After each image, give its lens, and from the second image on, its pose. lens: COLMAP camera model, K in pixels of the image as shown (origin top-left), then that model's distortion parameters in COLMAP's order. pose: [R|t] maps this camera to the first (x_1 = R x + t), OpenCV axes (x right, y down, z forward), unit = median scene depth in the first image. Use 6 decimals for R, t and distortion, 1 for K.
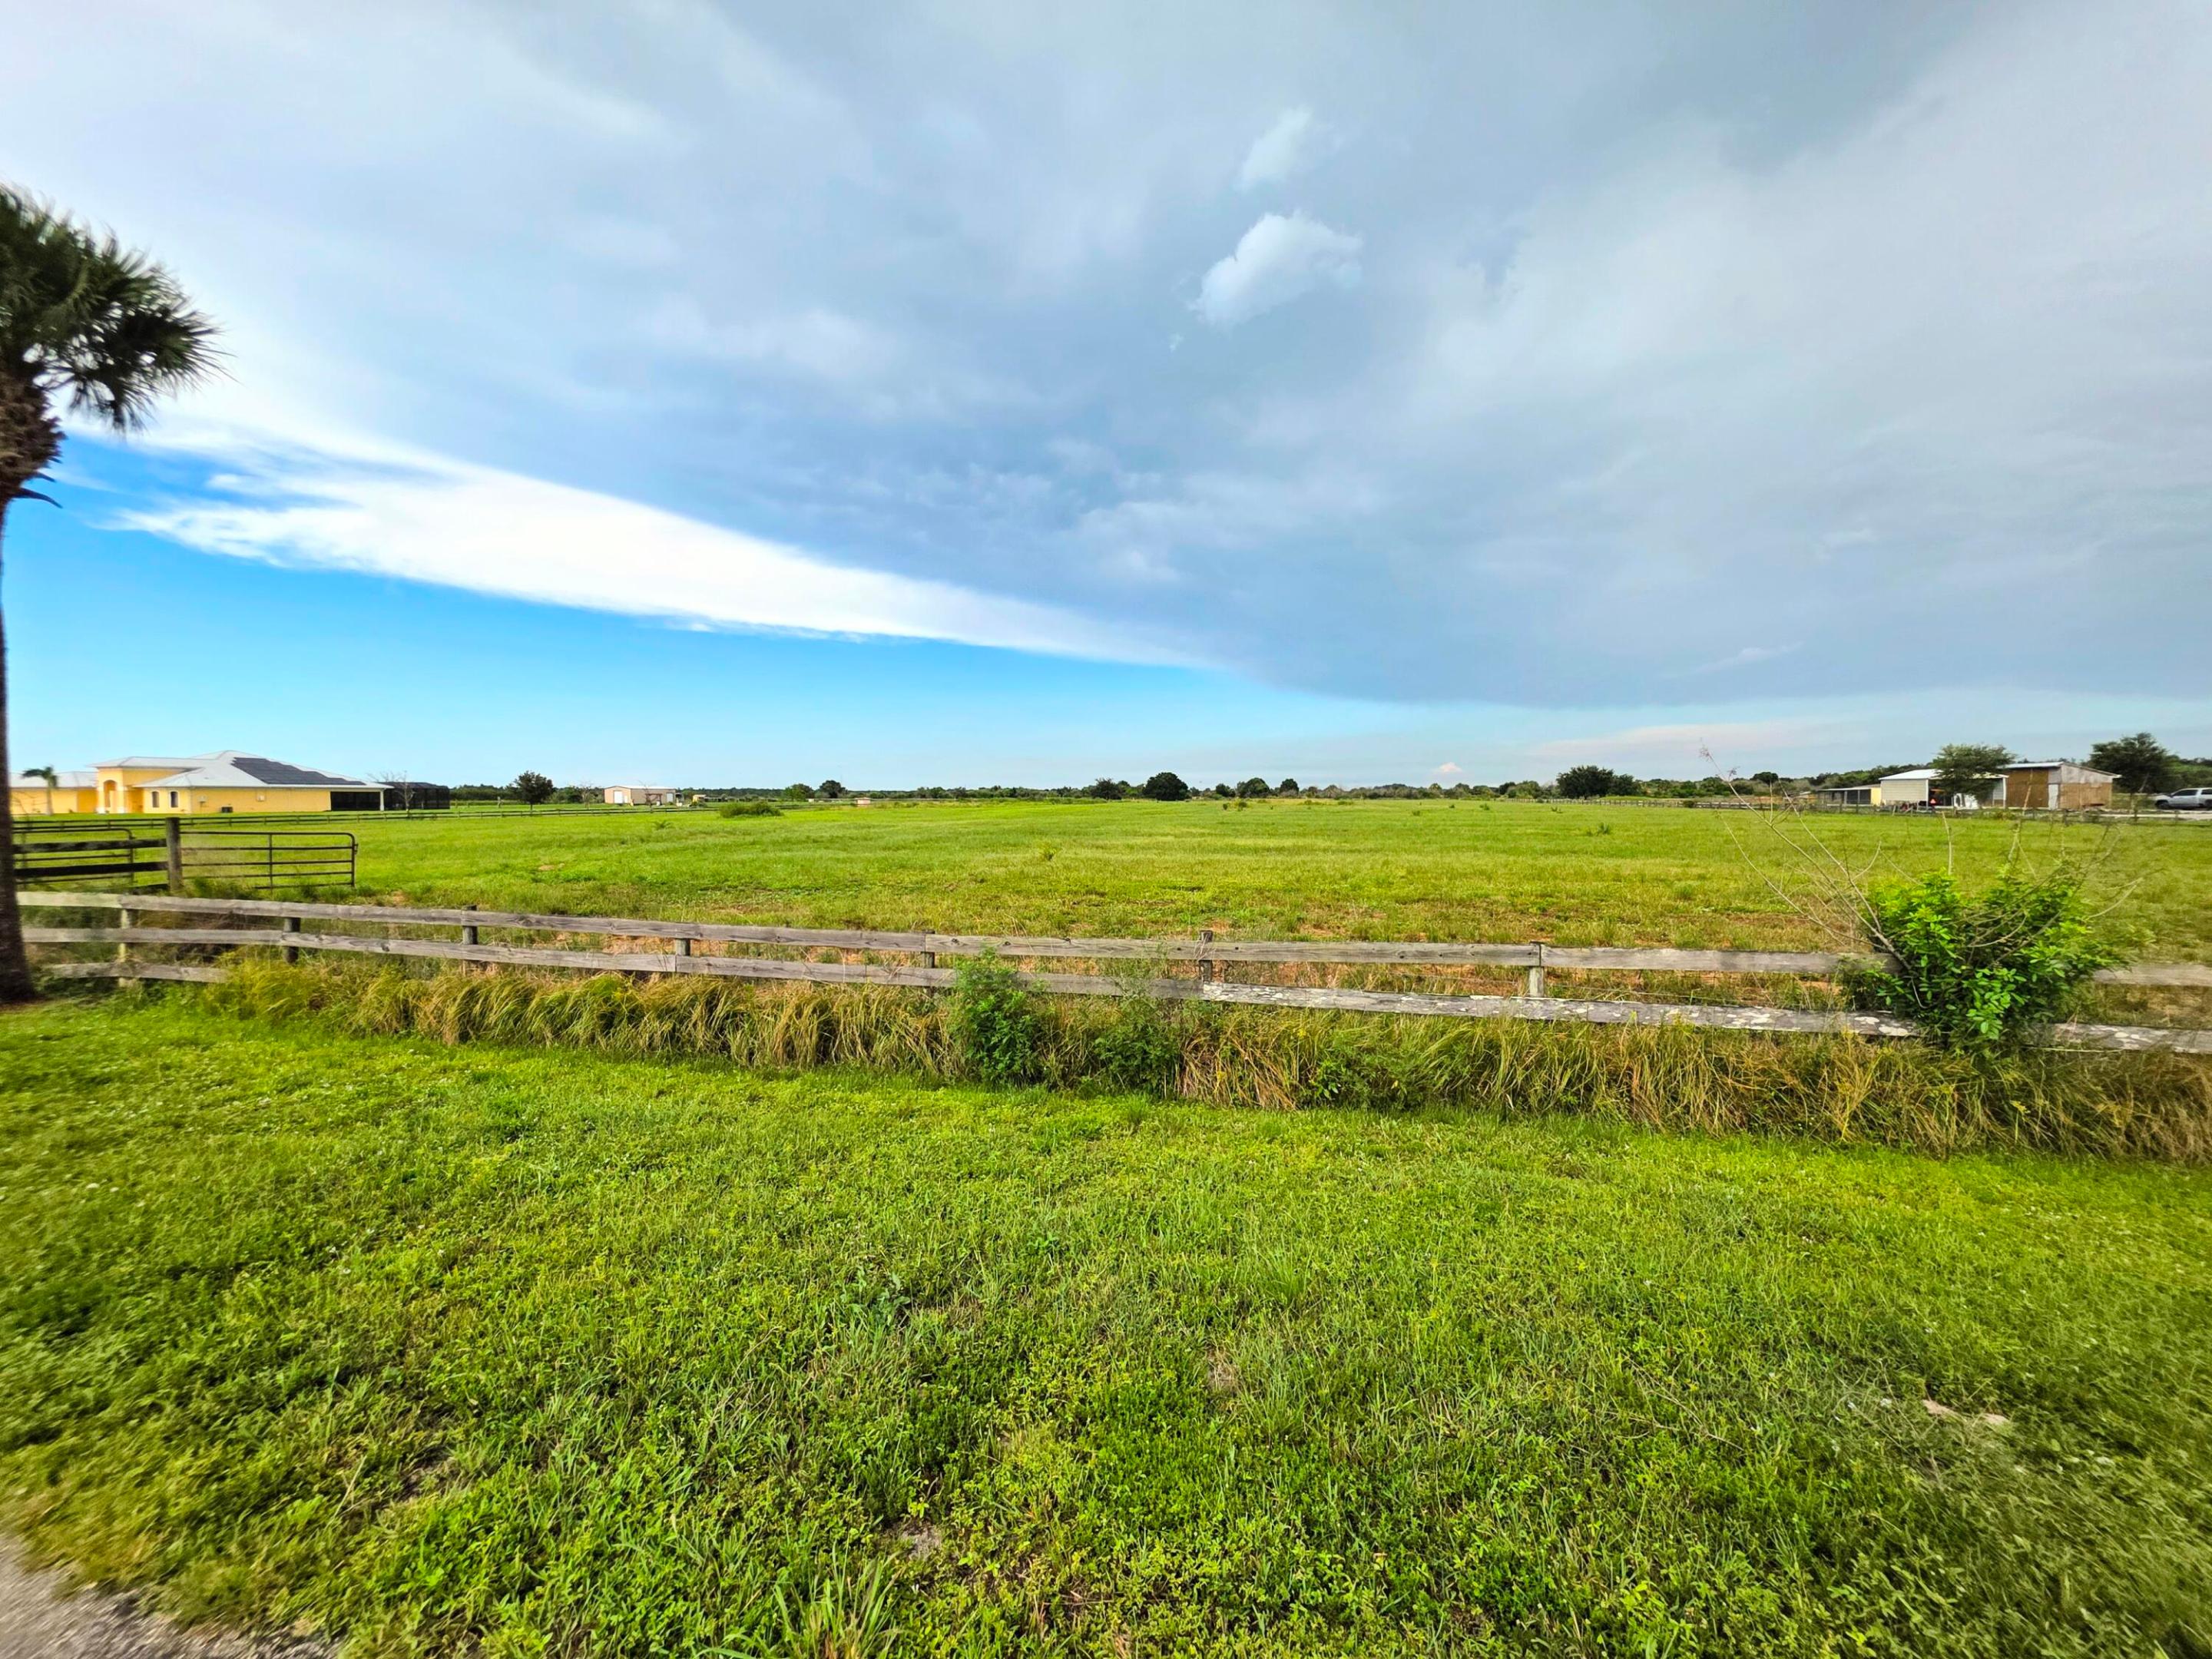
lens RADIAL K [[874.6, 0, 1104.5], [0, 874.6, 809.4], [0, 0, 1]] dist [0.000030, 0.000060]
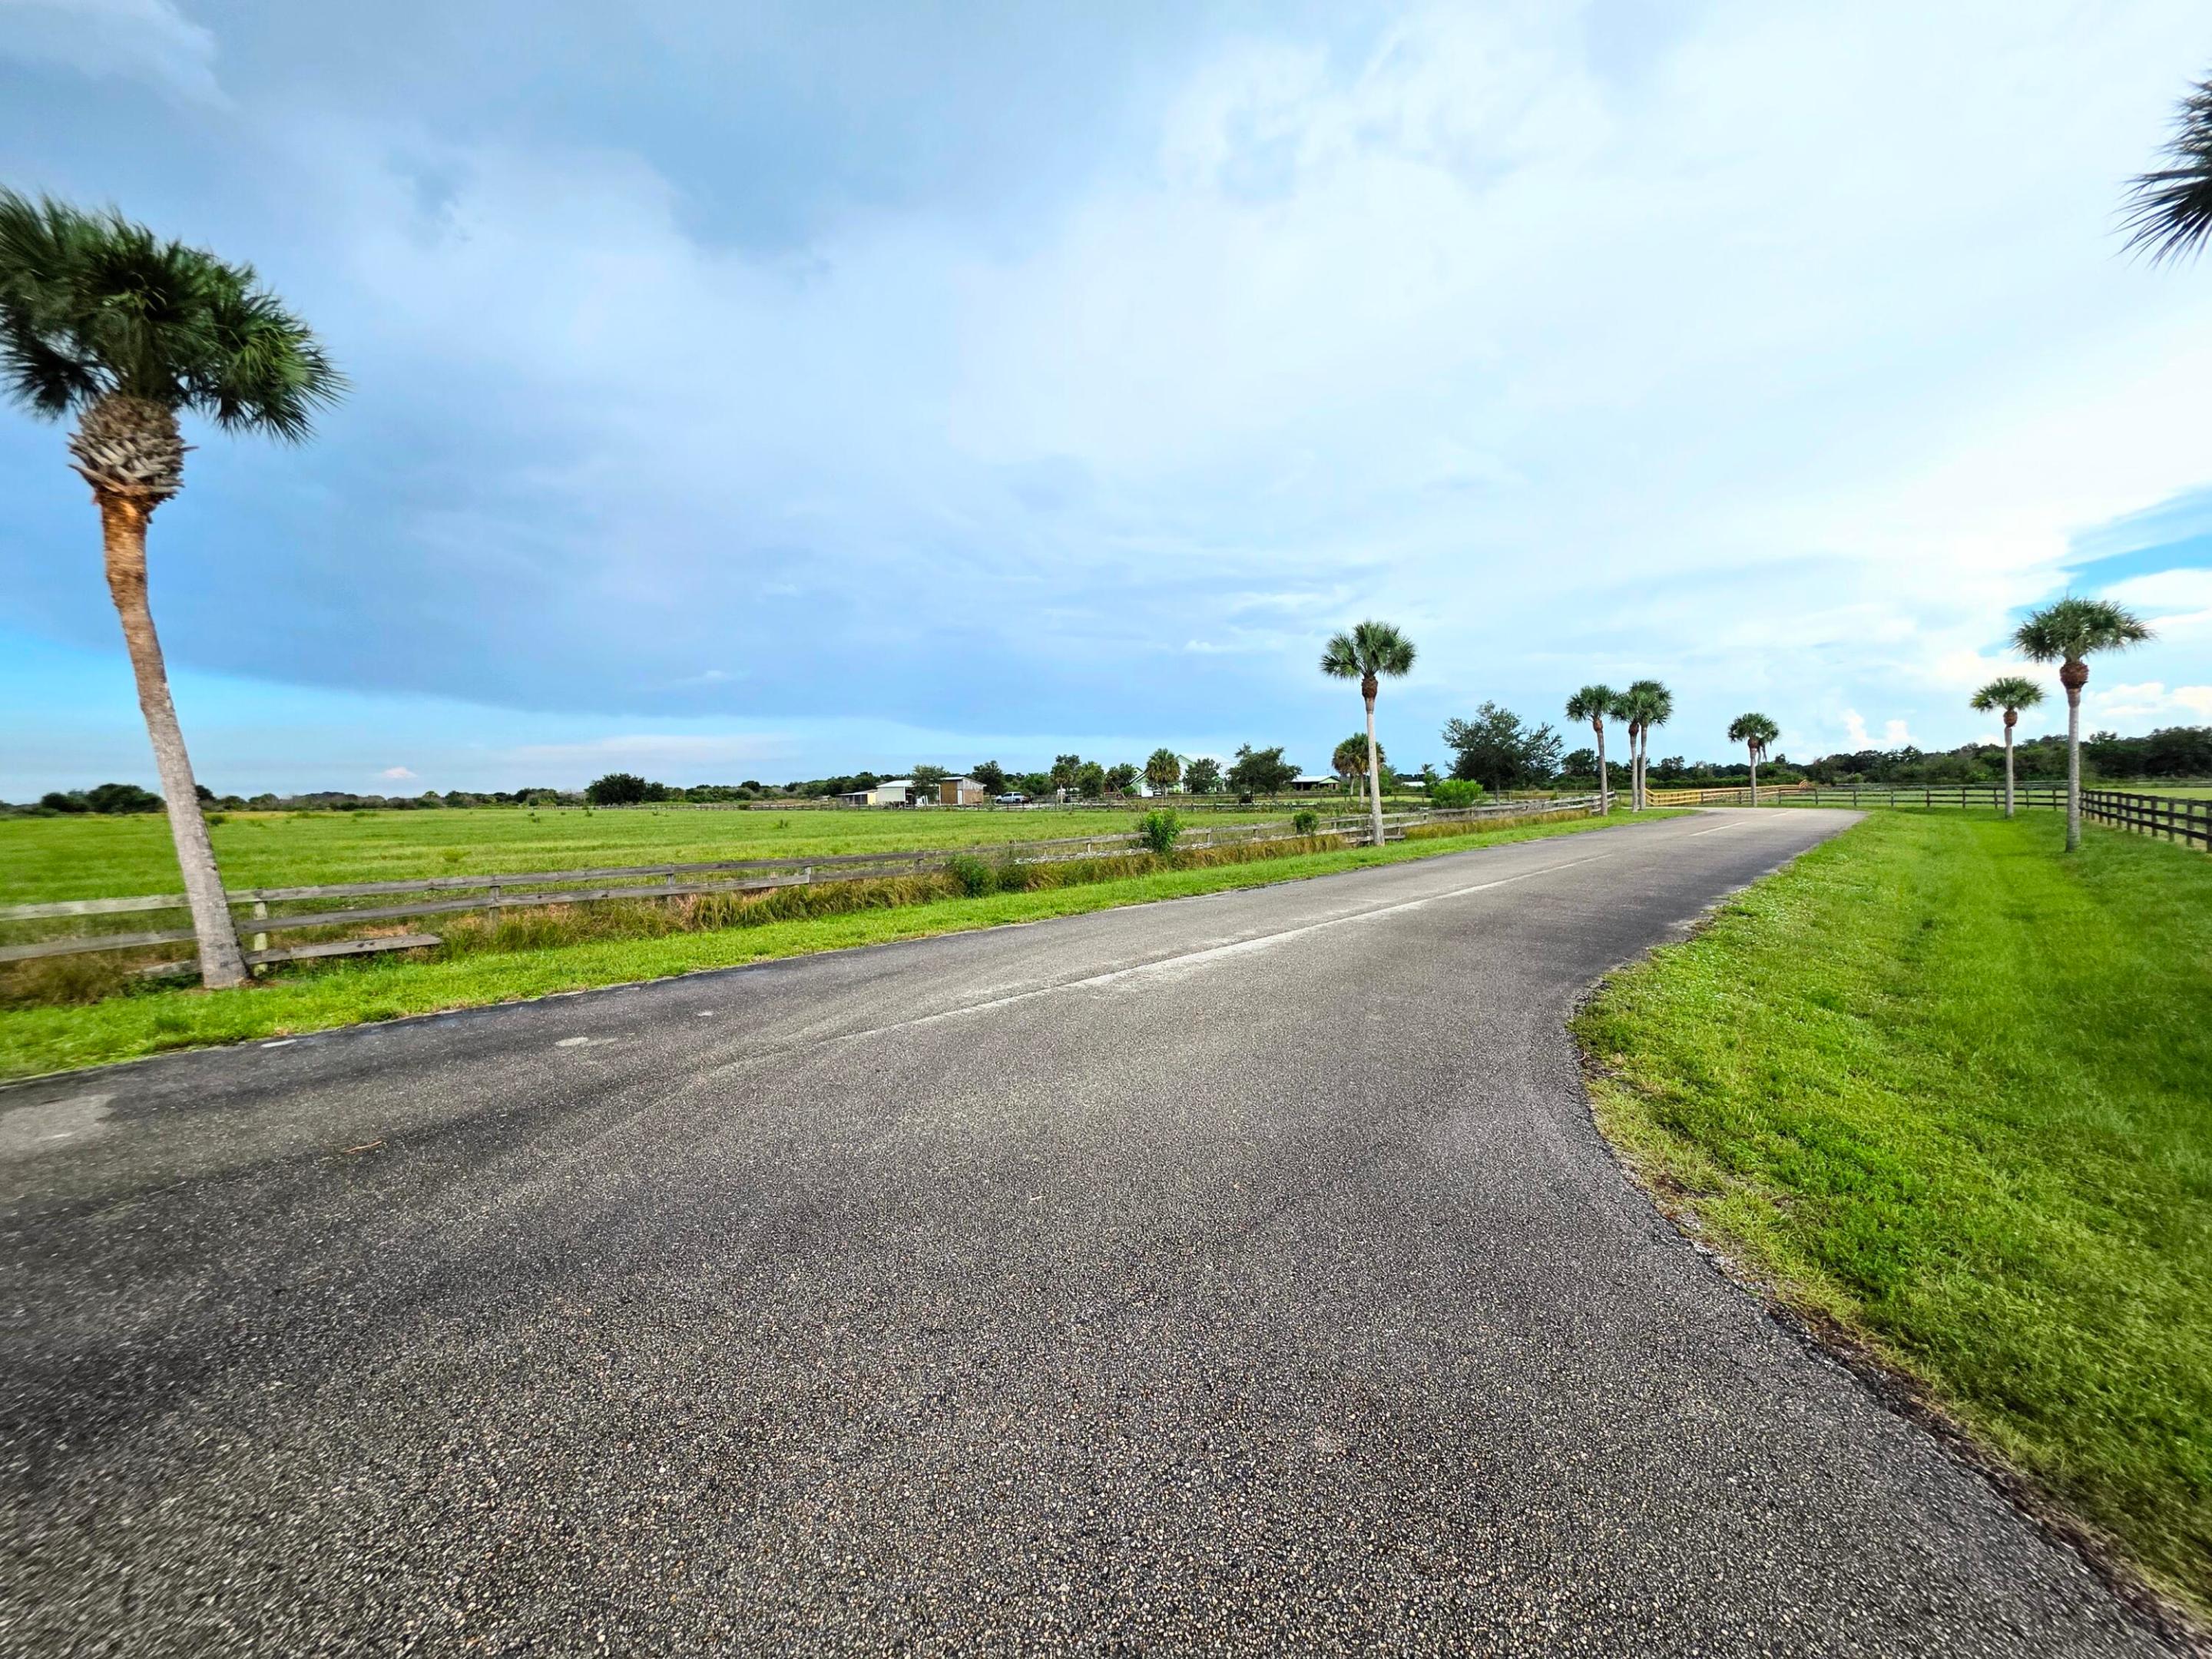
lens RADIAL K [[888.3, 0, 1108.5], [0, 888.3, 812.4], [0, 0, 1]] dist [0.013561, 0.000304]
pose [[0.492690, -0.024118, 0.869871, -0.099562], [0.028819, 0.999520, 0.011389, 0.001028], [-0.869727, 0.019458, 0.493149, -0.028563]]
